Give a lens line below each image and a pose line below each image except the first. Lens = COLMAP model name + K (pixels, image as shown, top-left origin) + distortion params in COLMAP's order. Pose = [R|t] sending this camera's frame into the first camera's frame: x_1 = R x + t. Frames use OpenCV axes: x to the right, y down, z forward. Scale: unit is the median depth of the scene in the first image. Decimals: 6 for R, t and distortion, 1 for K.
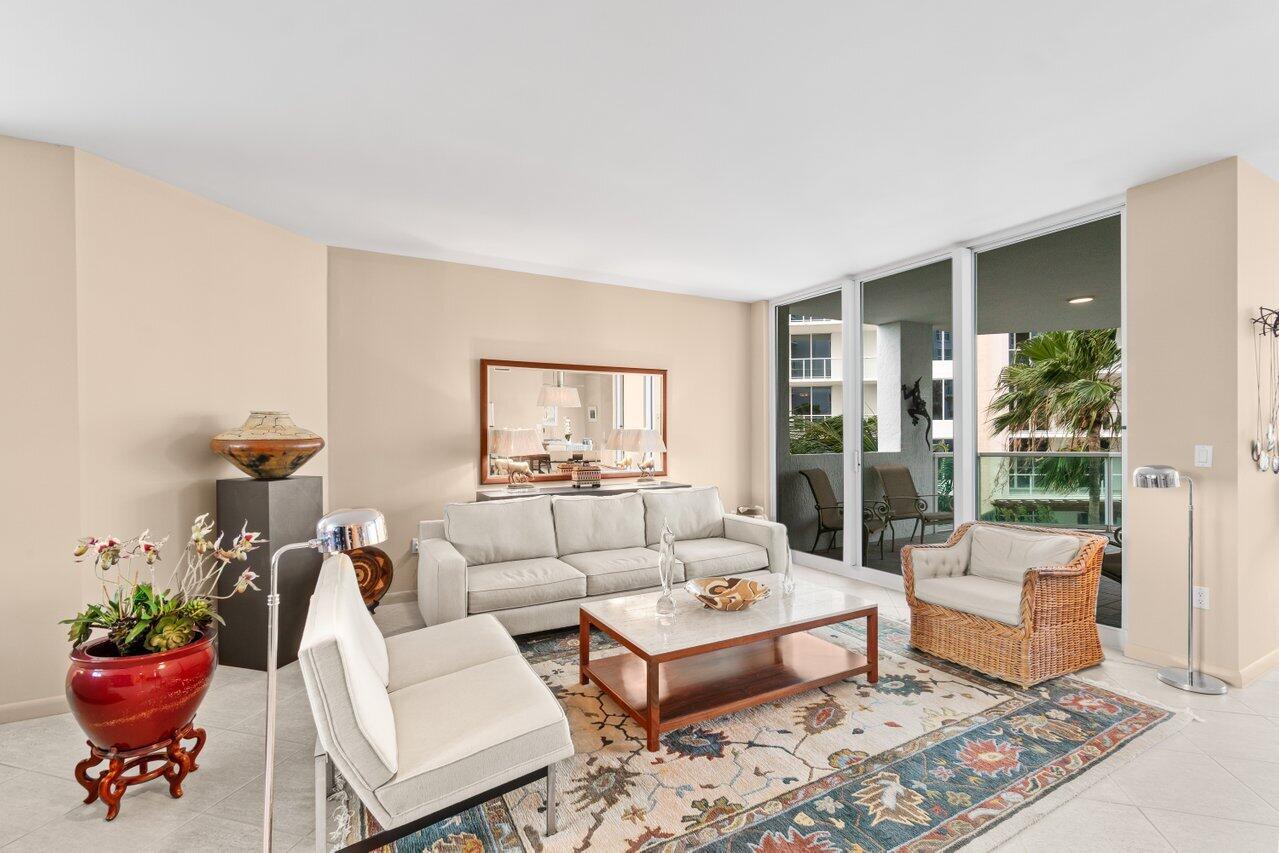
lens RADIAL K [[556.2, 0, 632.7], [0, 556.2, 438.4], [0, 0, 1]] dist [-0.004221, -0.000742]
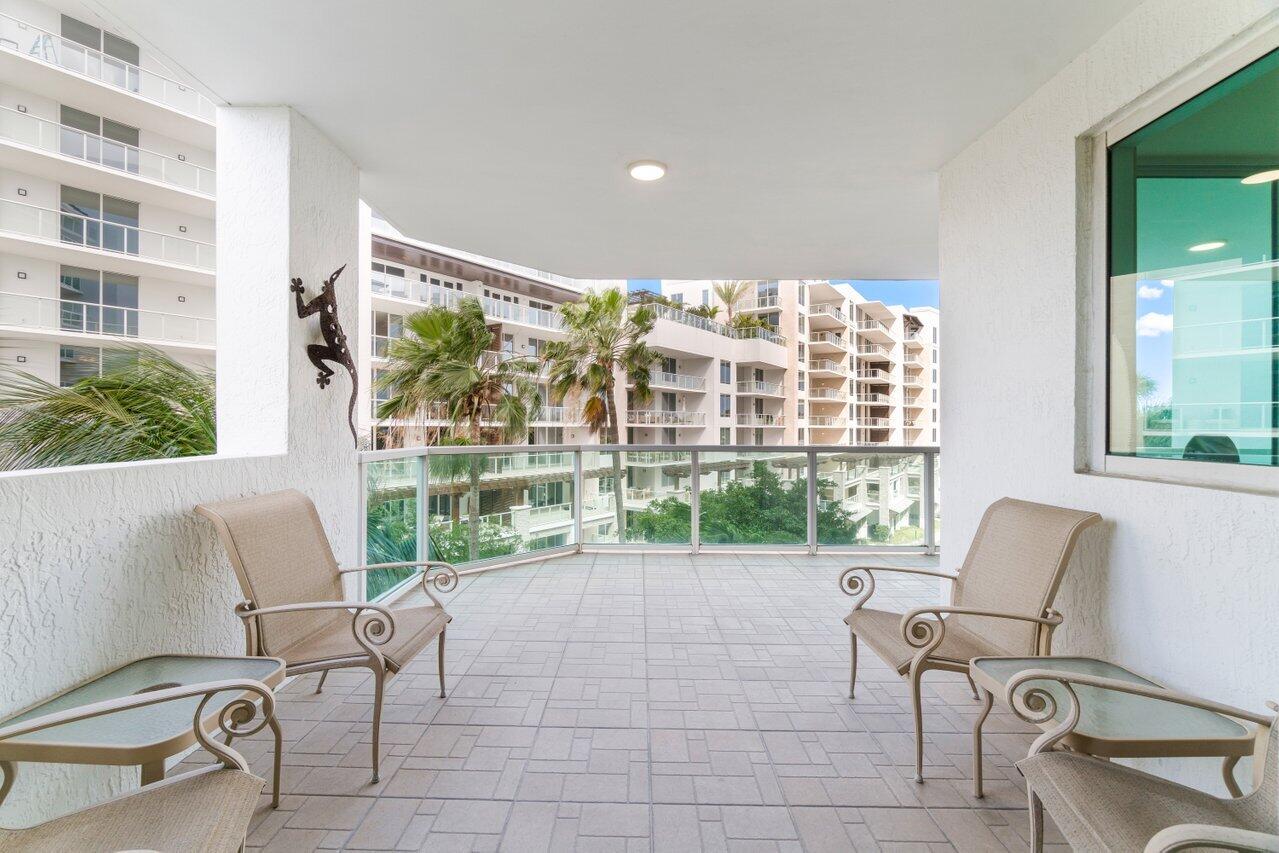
lens RADIAL K [[556.2, 0, 632.2], [0, 556.2, 424.4], [0, 0, 1]] dist [-0.004221, -0.000742]
pose [[0.485780, 0.010451, 0.874019, 0.263391], [-0.006558, 0.999944, -0.008312, 0.005573], [-0.874057, -0.001694, 0.485821, 0.605020]]
